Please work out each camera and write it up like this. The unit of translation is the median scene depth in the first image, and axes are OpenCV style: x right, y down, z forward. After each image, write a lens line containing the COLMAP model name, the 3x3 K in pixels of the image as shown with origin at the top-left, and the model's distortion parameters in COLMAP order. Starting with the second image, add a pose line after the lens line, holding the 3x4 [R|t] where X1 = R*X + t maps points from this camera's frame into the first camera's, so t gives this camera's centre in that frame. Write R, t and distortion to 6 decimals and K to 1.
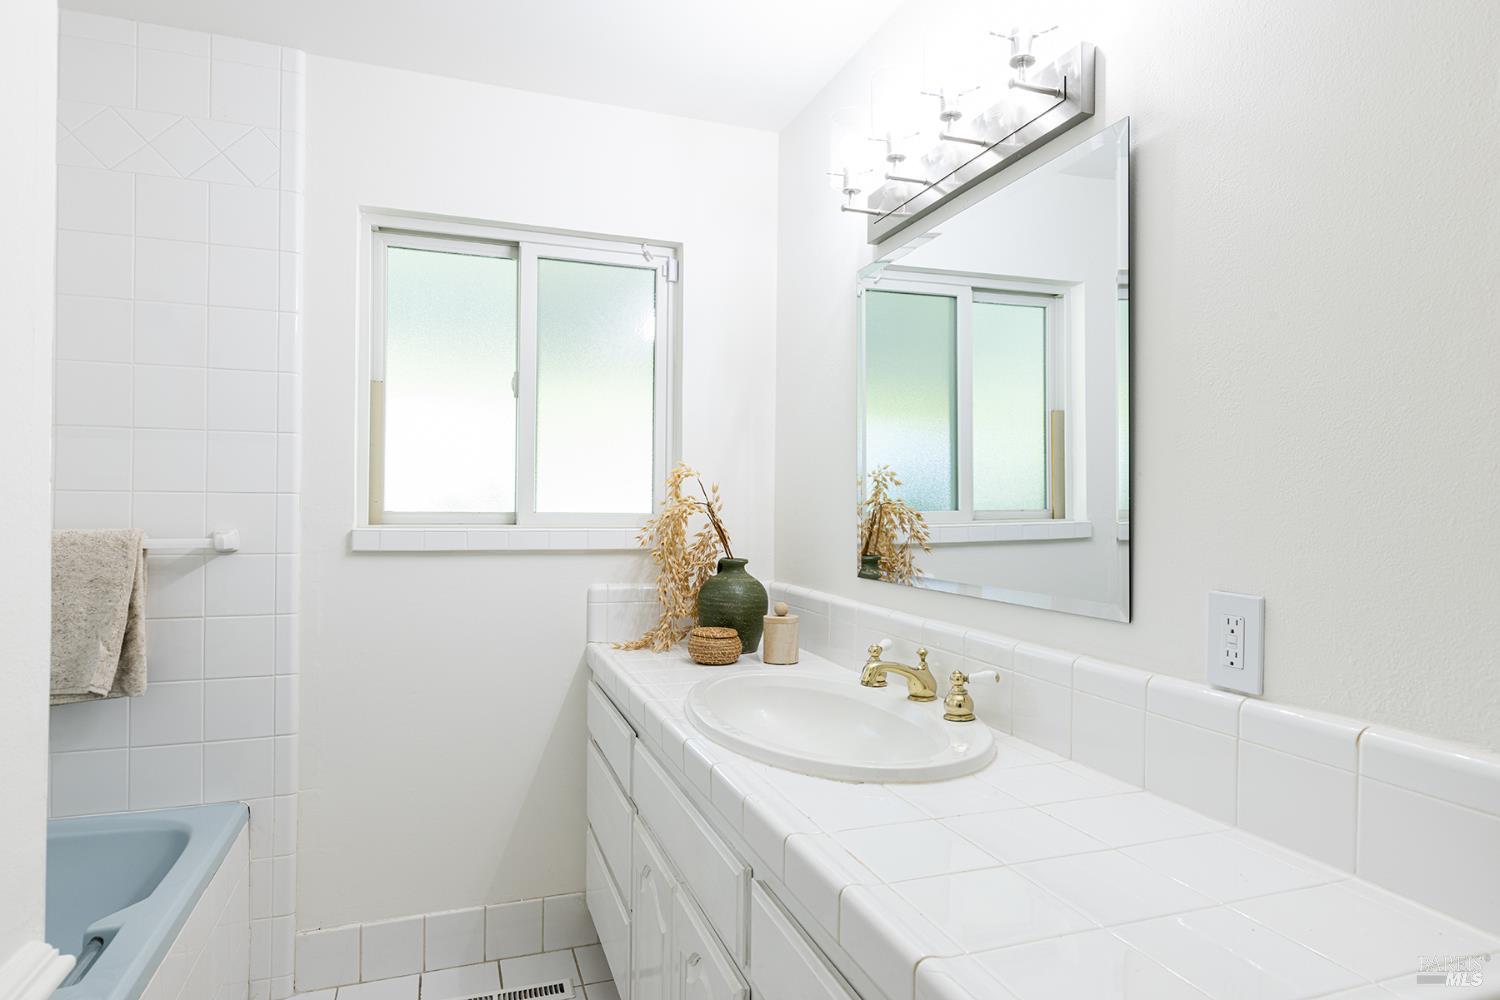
lens RADIAL K [[883.0, 0, 742.1], [0, 883.0, 500.8], [0, 0, 1]] dist [-0.002928, -0.005321]
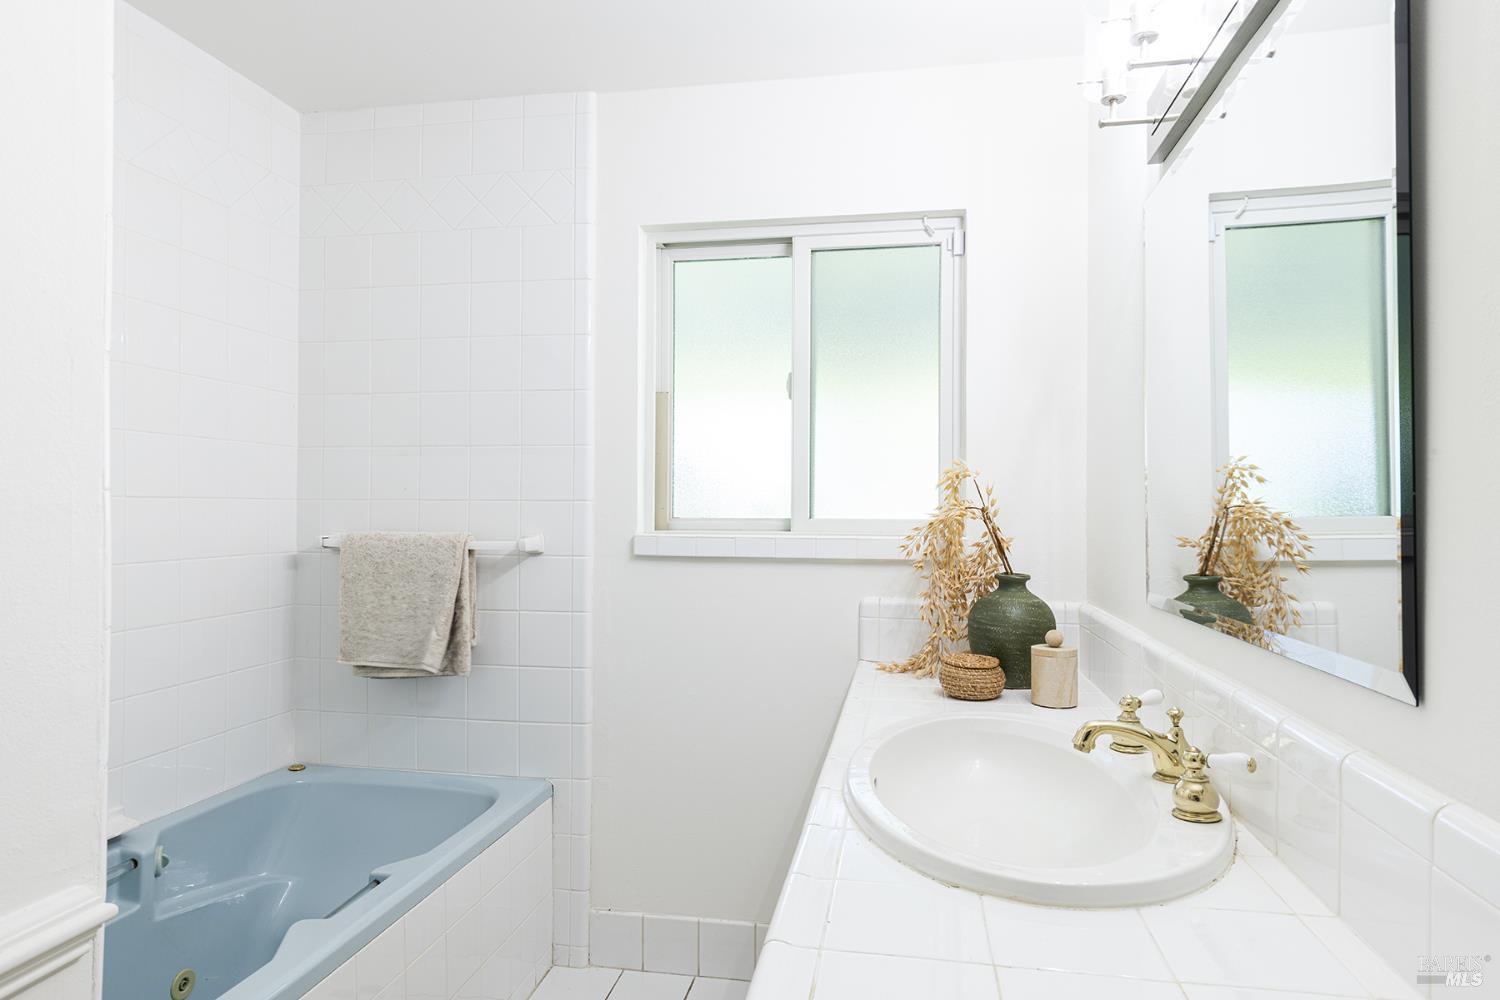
lens RADIAL K [[883.0, 0, 748.2], [0, 883.0, 501.5], [0, 0, 1]] dist [-0.002928, -0.005321]
pose [[0.864823, -0.009593, -0.501986, 0.204658], [0.005854, 0.999942, -0.009023, 0.003190], [0.502043, 0.004865, 0.864829, 0.160308]]
